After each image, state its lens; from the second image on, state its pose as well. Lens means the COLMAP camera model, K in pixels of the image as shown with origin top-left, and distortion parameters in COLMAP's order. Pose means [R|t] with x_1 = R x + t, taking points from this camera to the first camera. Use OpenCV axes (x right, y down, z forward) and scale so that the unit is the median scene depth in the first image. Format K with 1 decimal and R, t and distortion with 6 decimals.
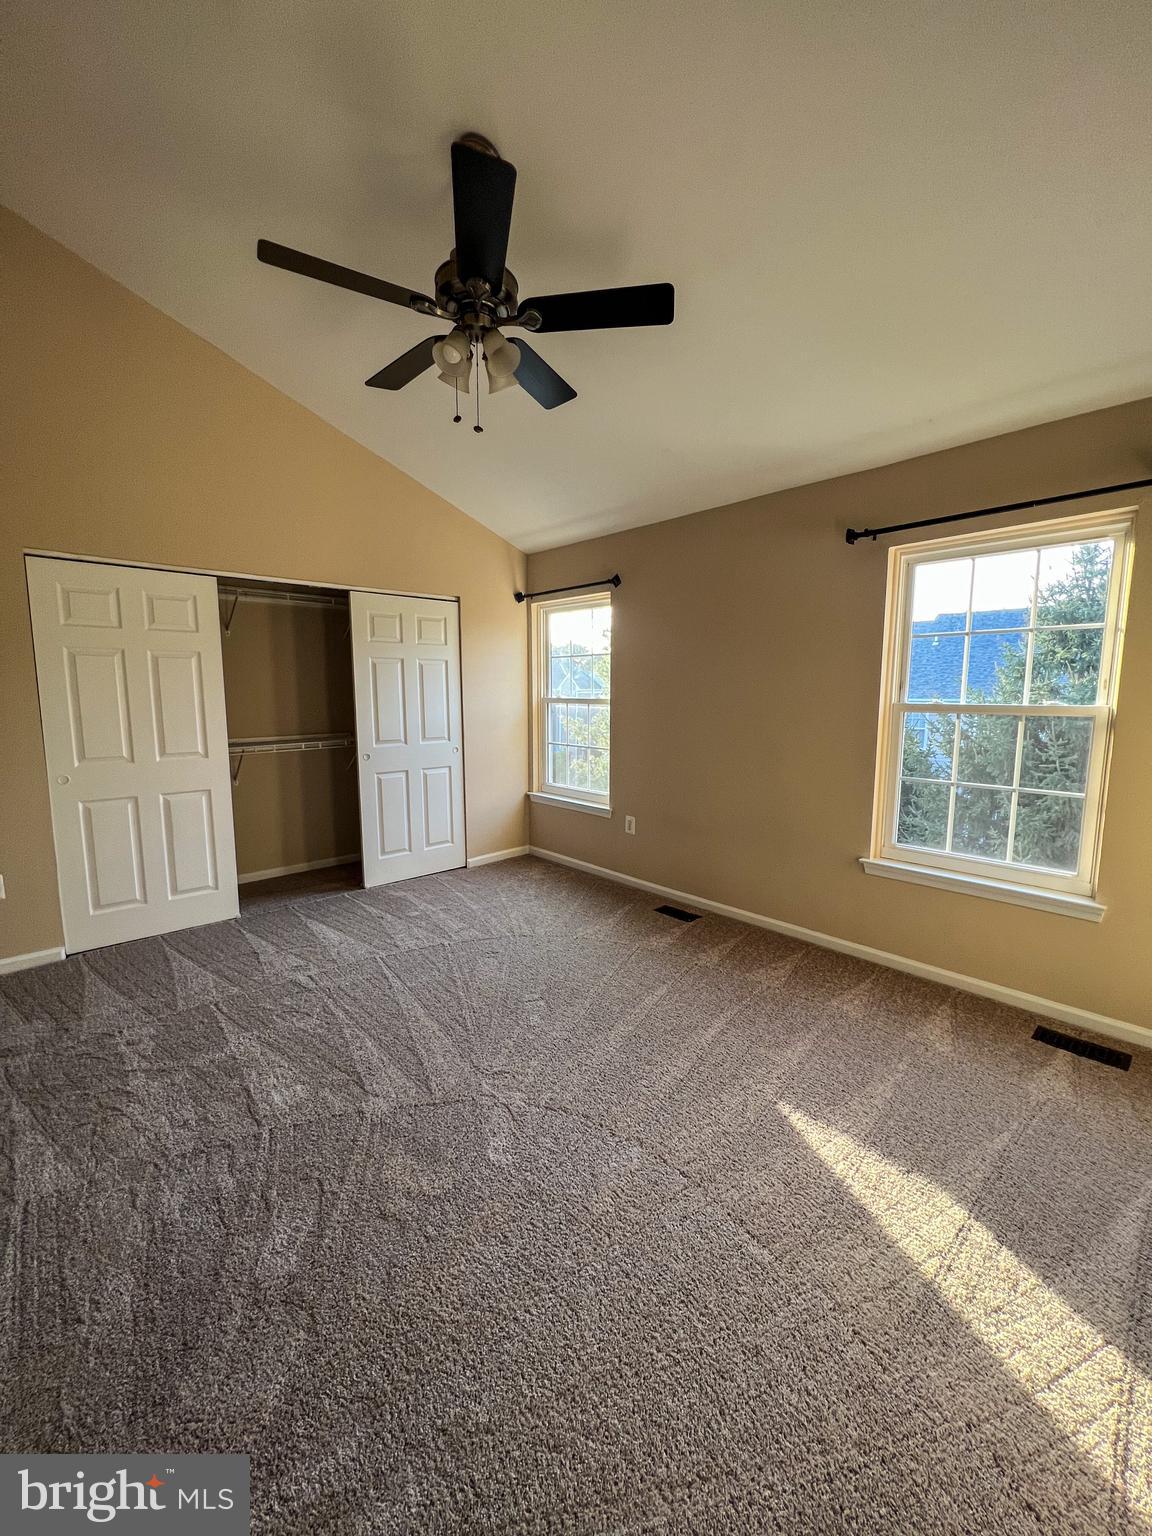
lens RADIAL K [[615.0, 0, 578.6], [0, 615.0, 766.7], [0, 0, 1]] dist [-0.000433, 0.000076]
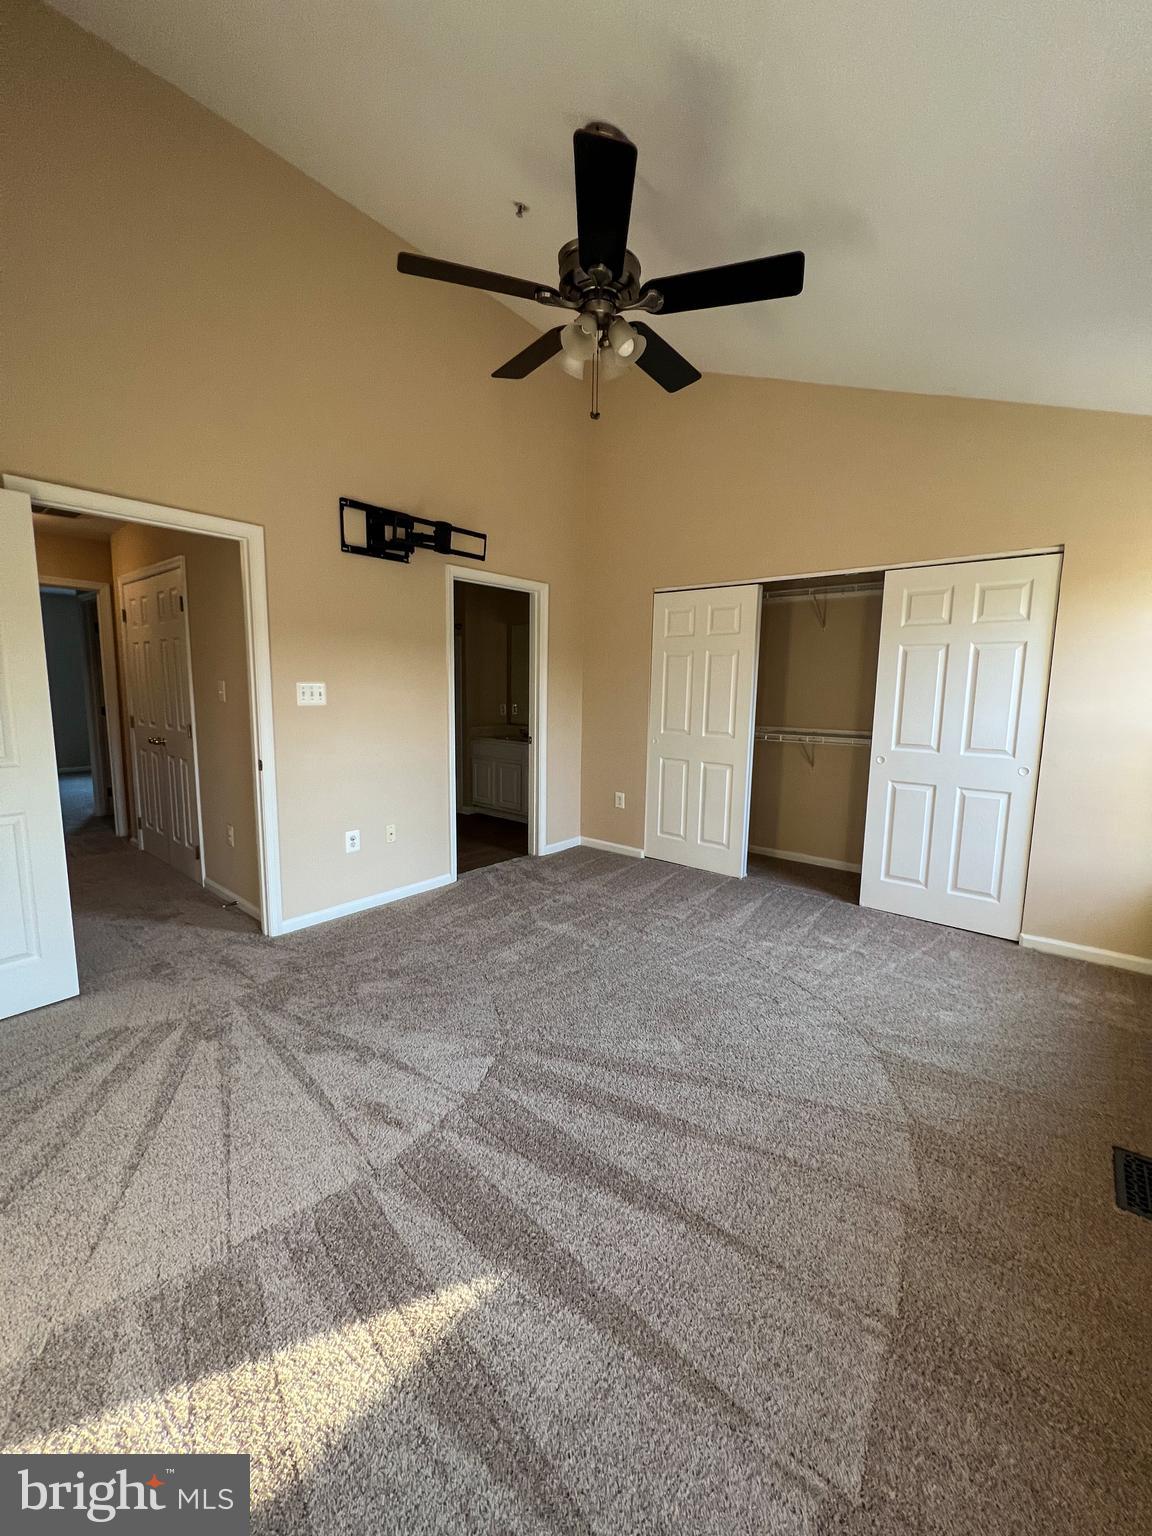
lens RADIAL K [[610.3, 0, 581.4], [0, 610.3, 766.7], [0, 0, 1]] dist [-0.001077, -0.000221]
pose [[0.130234, 0.134535, -0.982313, 0.490861], [-0.138040, 0.983562, 0.116405, -0.053035], [0.981827, 0.120439, 0.146665, 0.494612]]
